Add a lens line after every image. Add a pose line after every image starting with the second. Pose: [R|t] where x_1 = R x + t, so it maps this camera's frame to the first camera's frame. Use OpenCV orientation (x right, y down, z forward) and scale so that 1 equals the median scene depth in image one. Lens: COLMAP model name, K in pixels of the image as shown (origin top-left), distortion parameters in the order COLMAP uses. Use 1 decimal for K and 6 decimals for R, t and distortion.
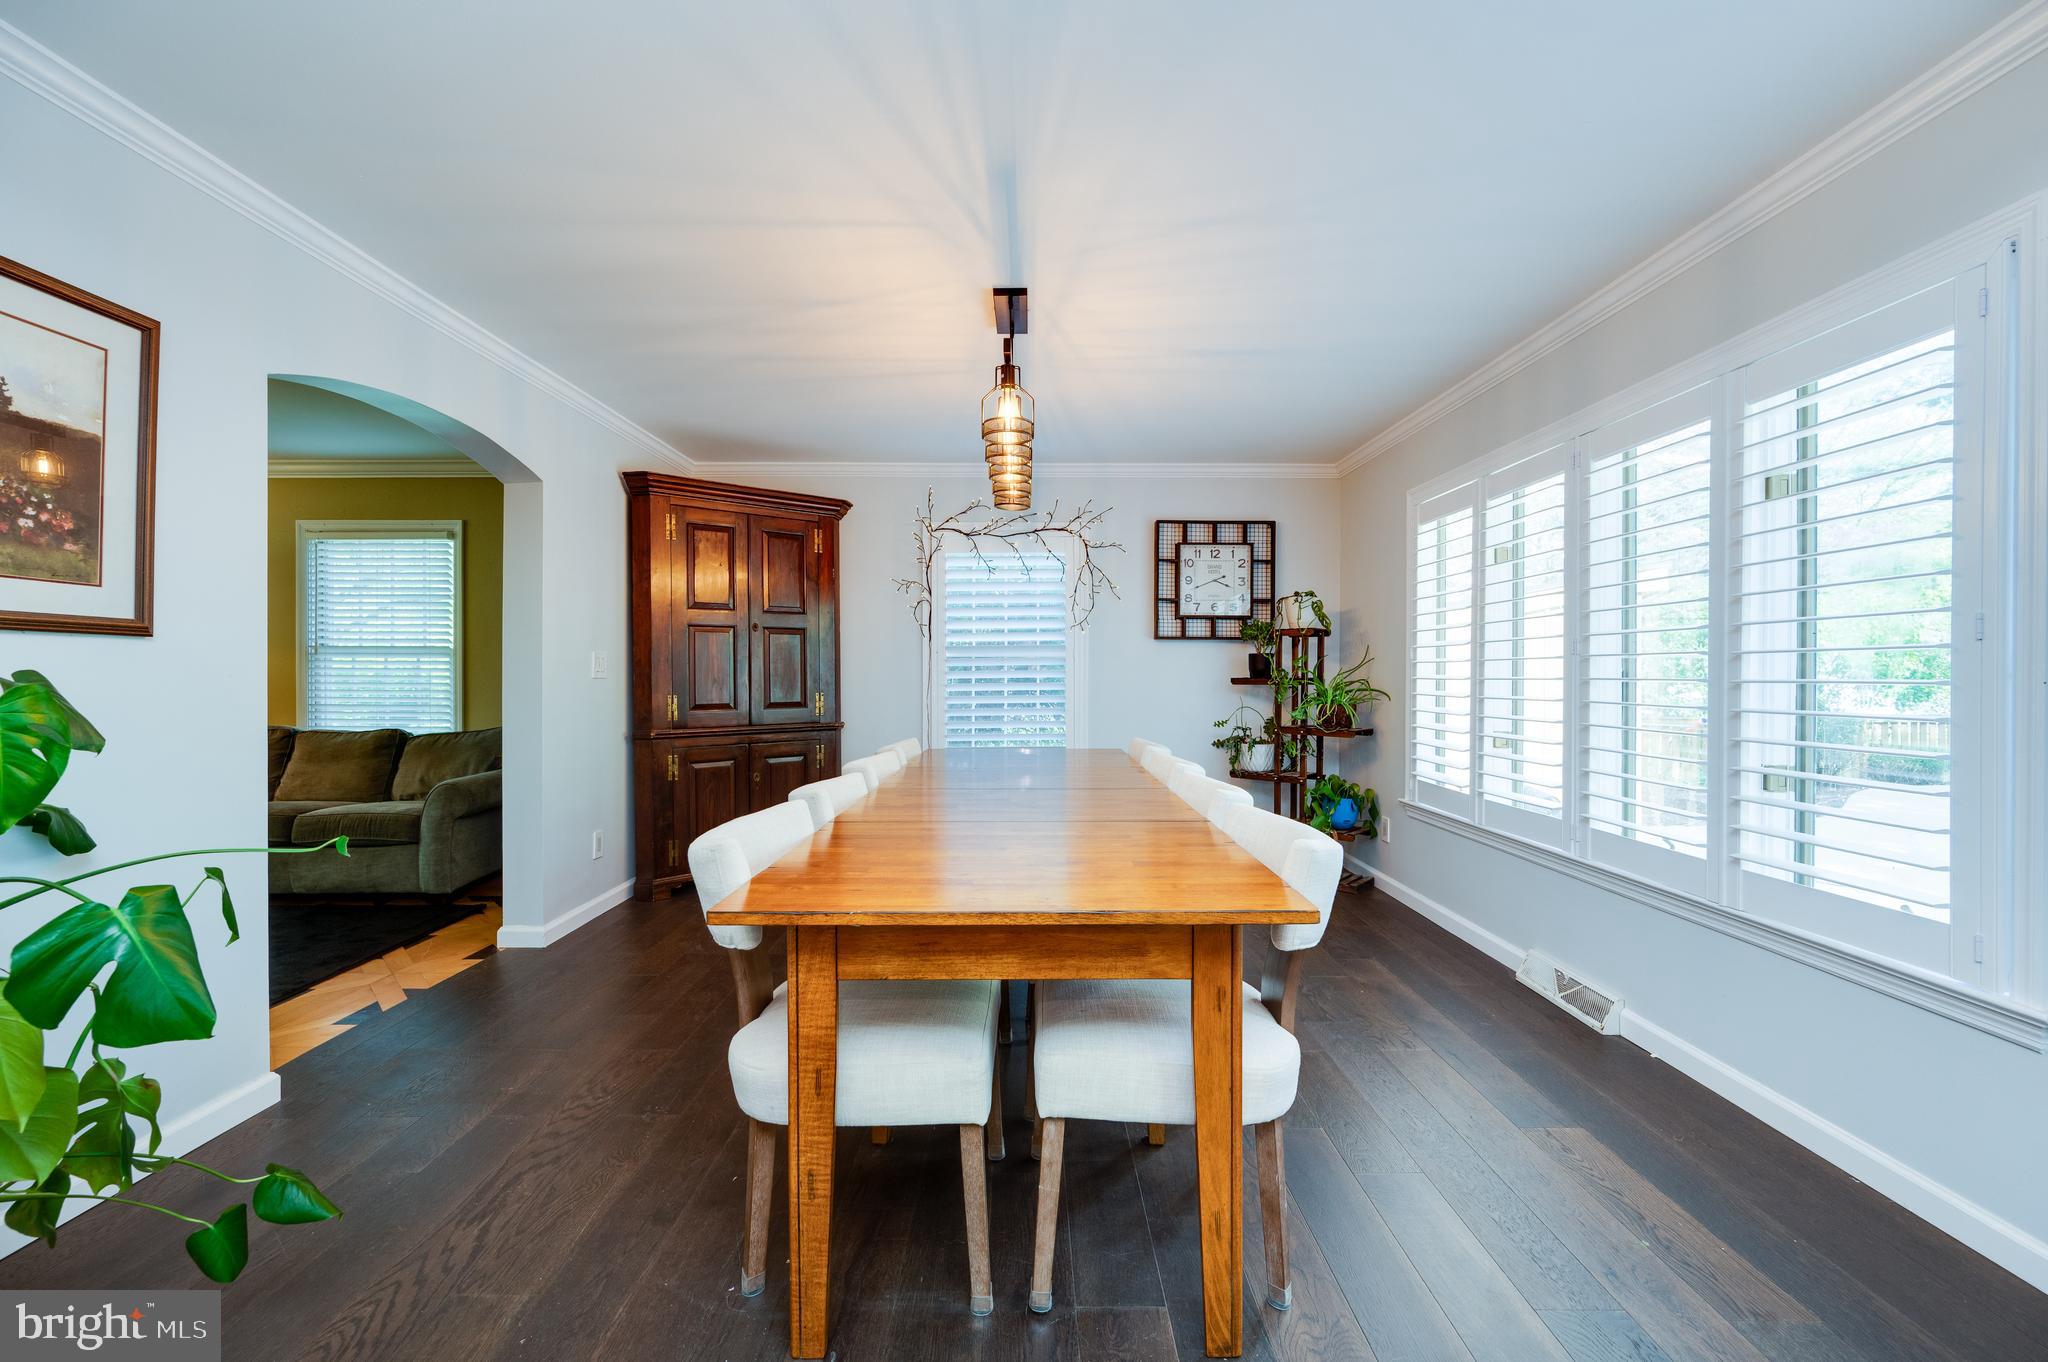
lens RADIAL K [[808.3, 0, 1024.0], [0, 808.3, 681.0], [0, 0, 1]] dist [0.001571, 0.000167]
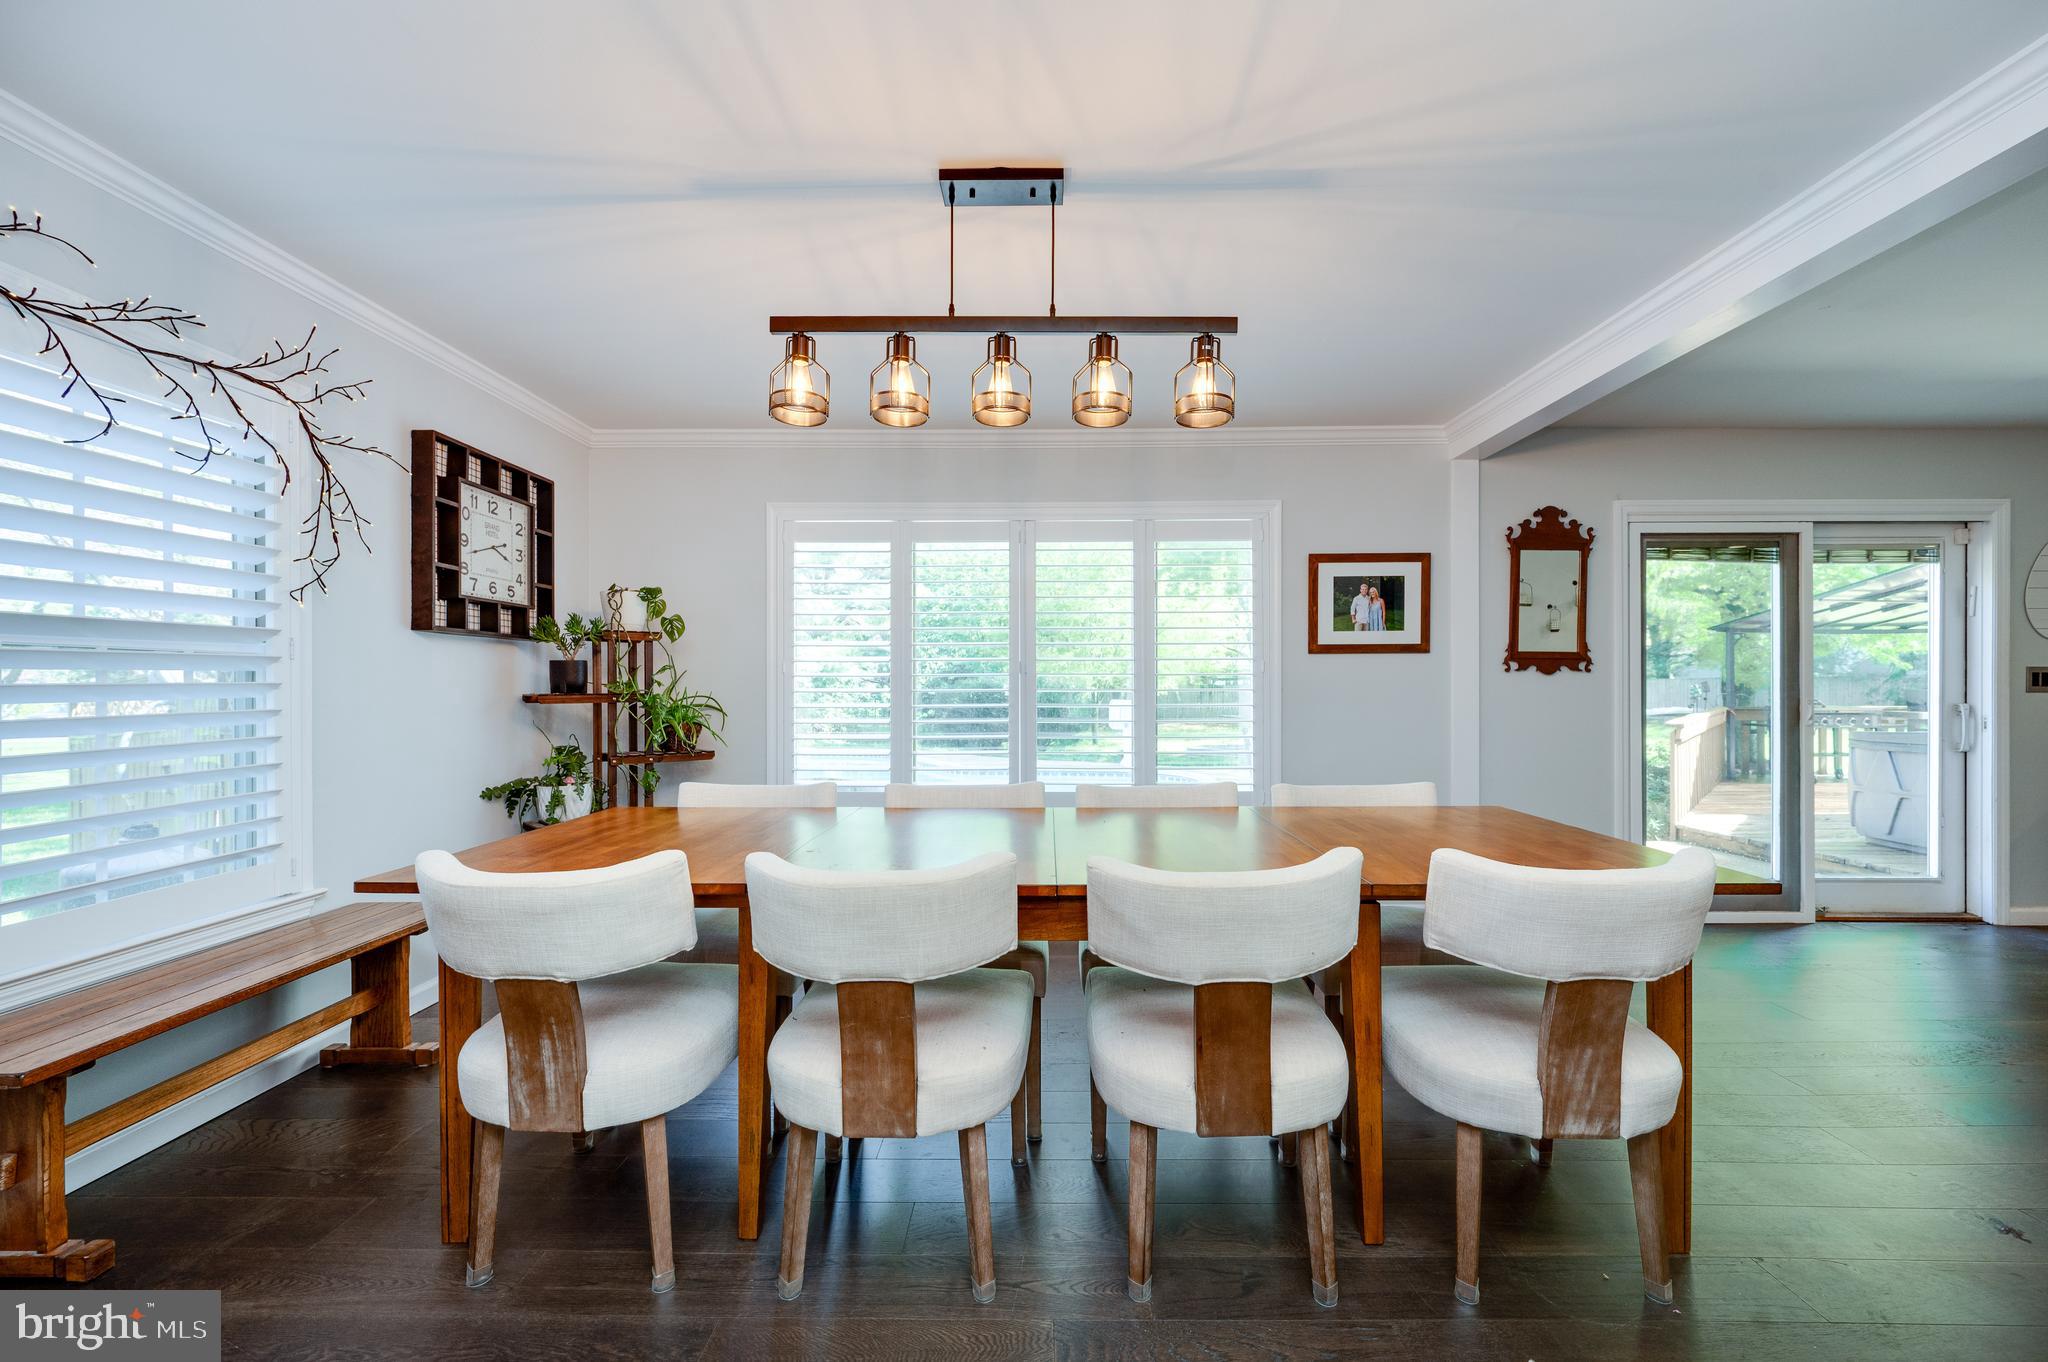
lens RADIAL K [[808.3, 0, 1024.0], [0, 808.3, 681.0], [0, 0, 1]] dist [0.001571, 0.000167]
pose [[0.008194, 0.002304, 0.999964, -0.422695], [0.010858, 0.999938, -0.002393, -0.008748], [-0.999907, 0.010877, 0.008169, 0.560887]]
